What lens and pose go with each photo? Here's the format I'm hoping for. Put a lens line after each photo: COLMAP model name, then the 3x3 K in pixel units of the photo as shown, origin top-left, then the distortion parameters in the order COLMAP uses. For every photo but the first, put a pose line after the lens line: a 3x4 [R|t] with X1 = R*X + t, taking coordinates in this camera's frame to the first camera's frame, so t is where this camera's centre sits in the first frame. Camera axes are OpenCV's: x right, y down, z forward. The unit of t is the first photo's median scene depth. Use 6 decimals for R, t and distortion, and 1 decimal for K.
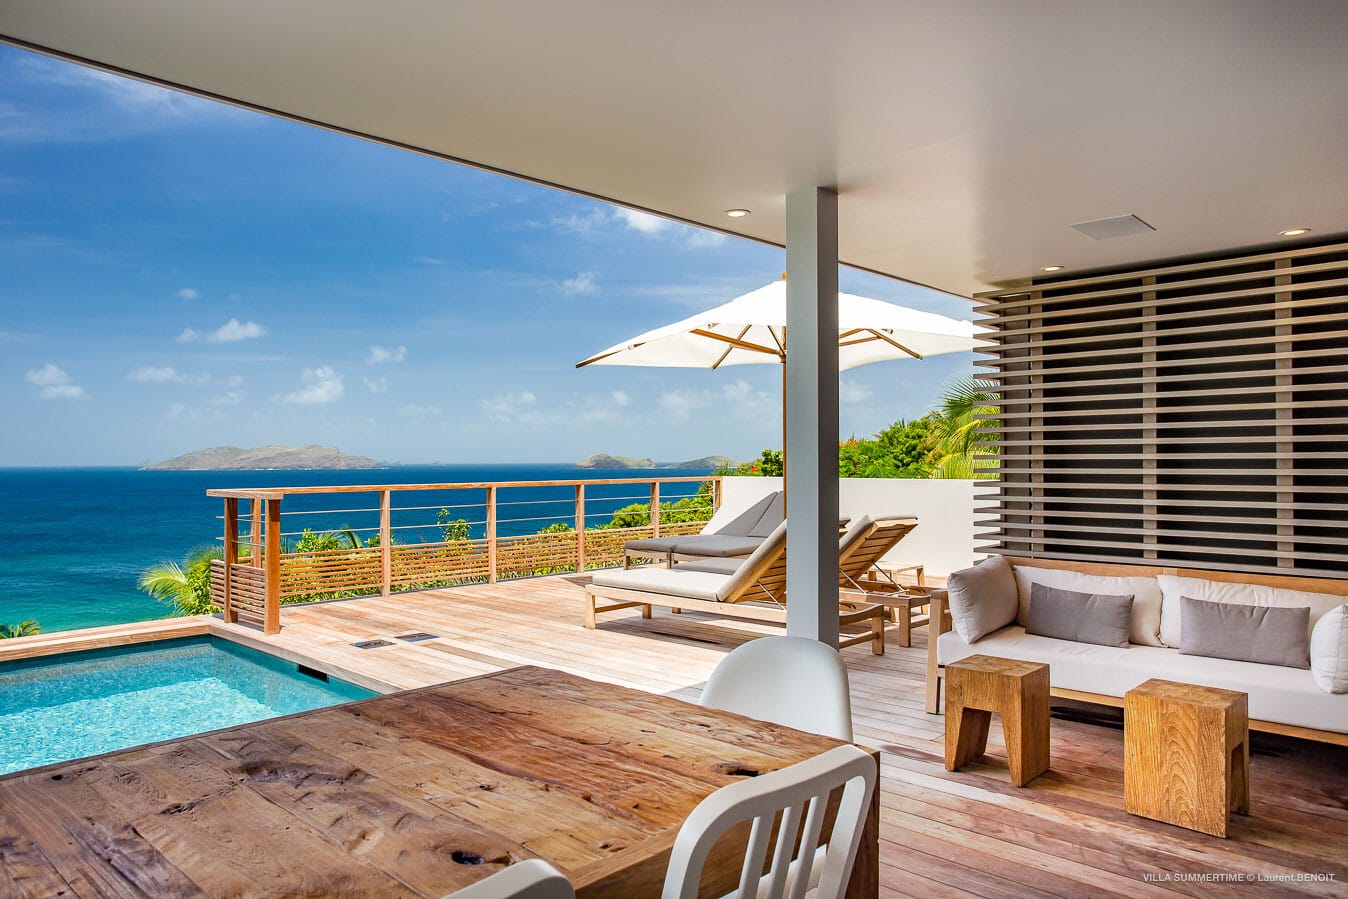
lens RADIAL K [[965.7, 0, 632.3], [0, 965.7, 458.2], [0, 0, 1]] dist [-0.011060, 0.010566]
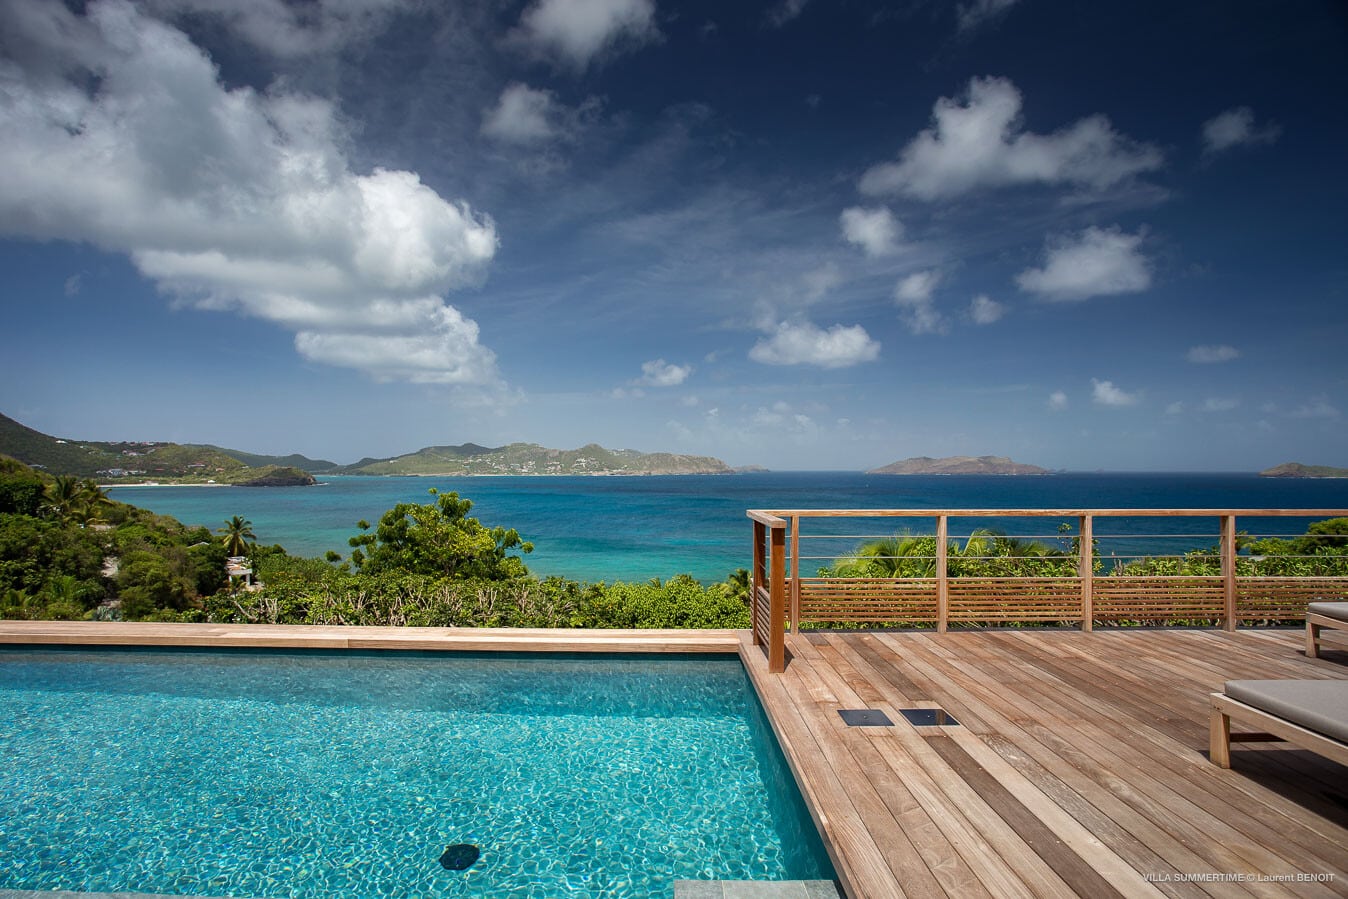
lens RADIAL K [[674.9, 0, 672.7], [0, 674.9, 458.0], [0, 0, 1]] dist [-0.006039, 0.001698]
pose [[0.712374, -0.001748, -0.701798, 0.008873], [-0.005531, 0.999952, -0.008105, -0.014414], [0.701779, 0.009655, 0.712330, 0.392482]]
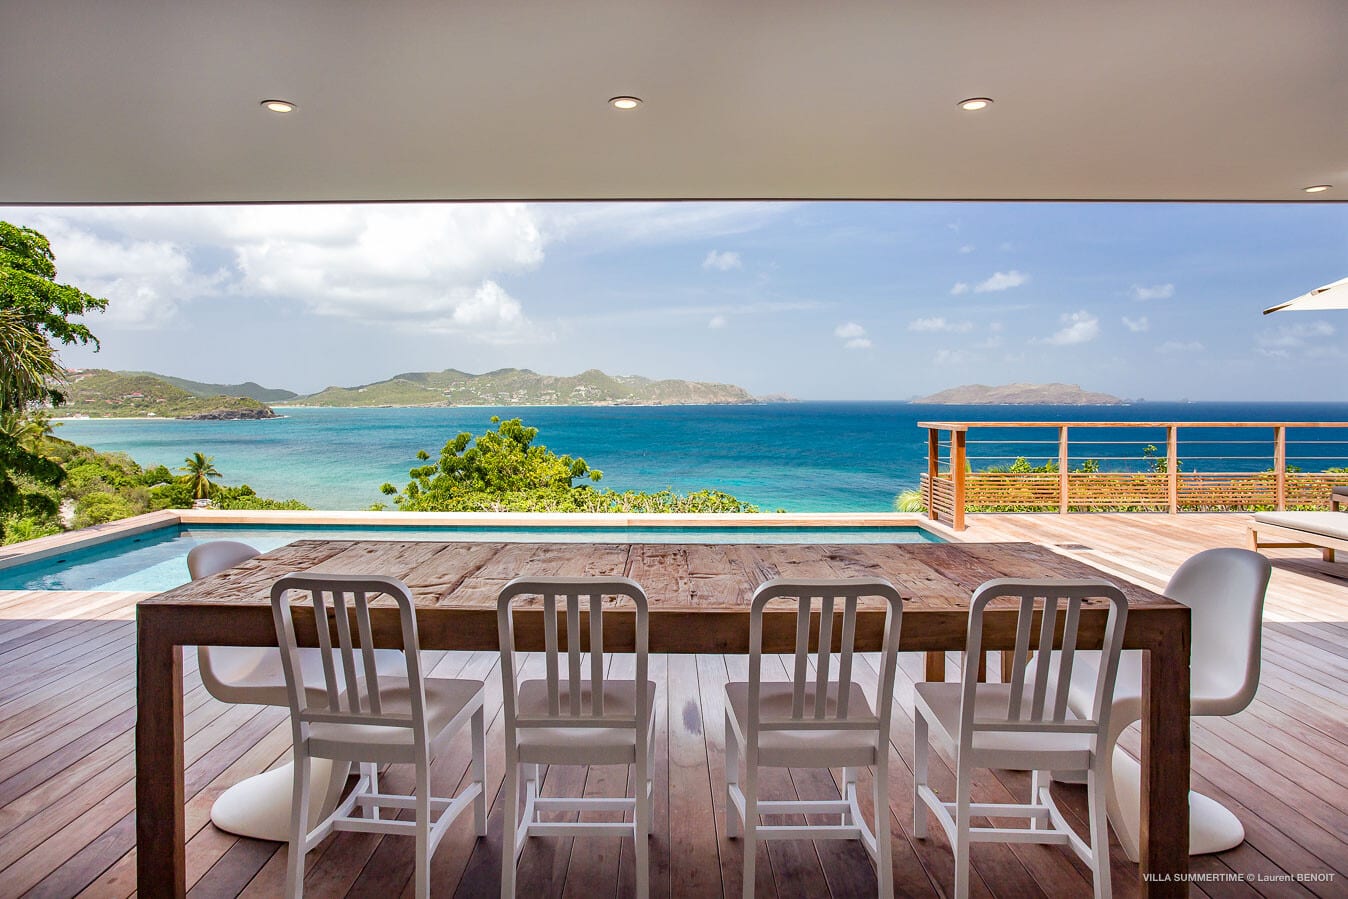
lens RADIAL K [[840.0, 0, 656.7], [0, 840.0, 391.7], [0, 0, 1]] dist [0.009436, -0.003561]
pose [[0.716148, 0.001659, -0.697947, 0.121495], [-0.003608, 0.999993, -0.001325, -0.007442], [0.697939, 0.003466, 0.716149, -0.116745]]
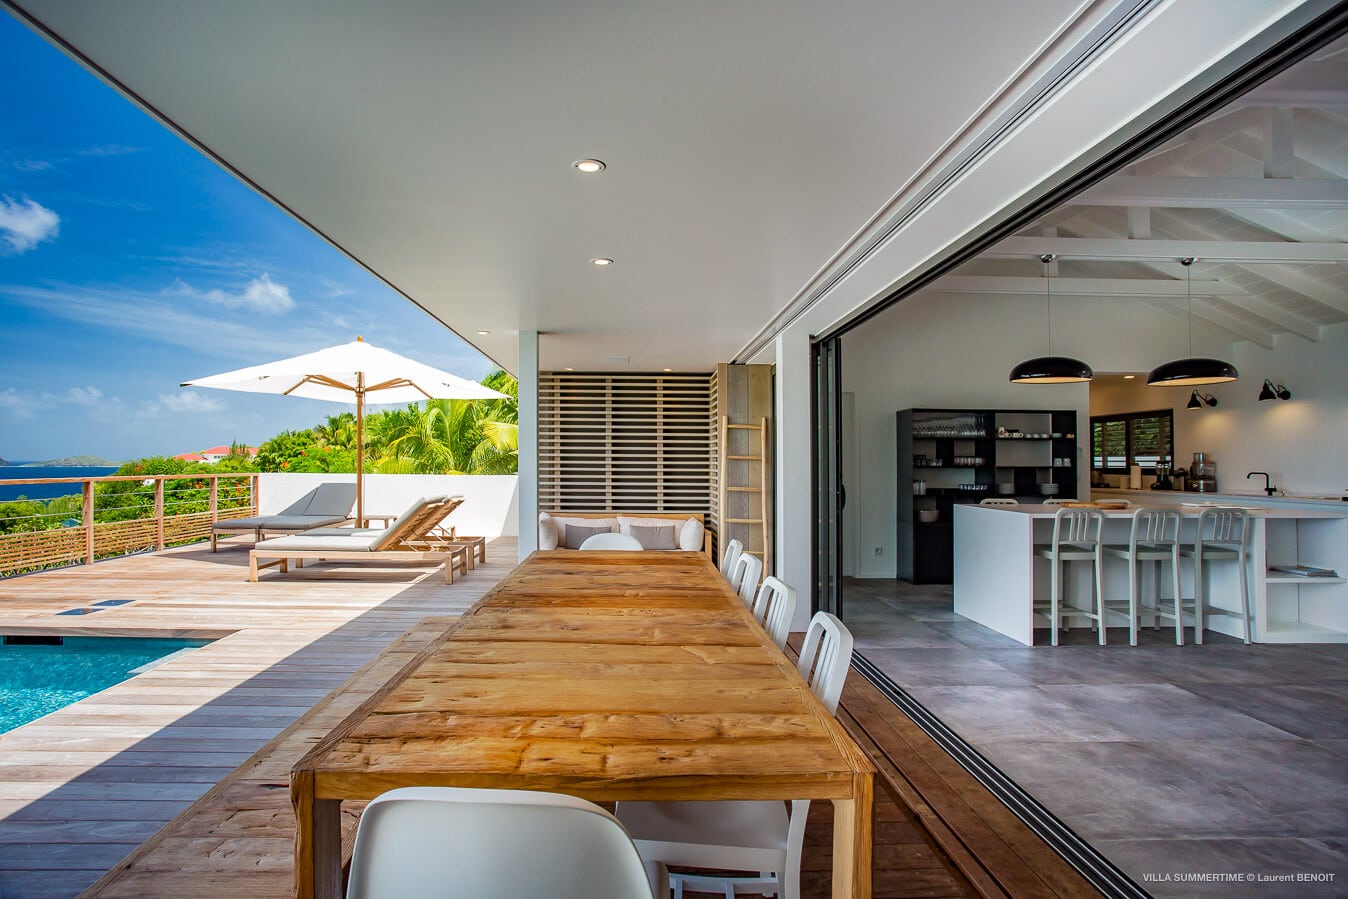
lens RADIAL K [[721.5, 0, 672.5], [0, 721.5, 441.0], [0, 0, 1]] dist [0.018353, 0.002319]
pose [[0.676042, 0.034140, 0.736071, -0.368918], [-0.013106, 0.999325, -0.034313, 0.002495], [-0.736746, 0.013550, 0.676034, -0.131451]]
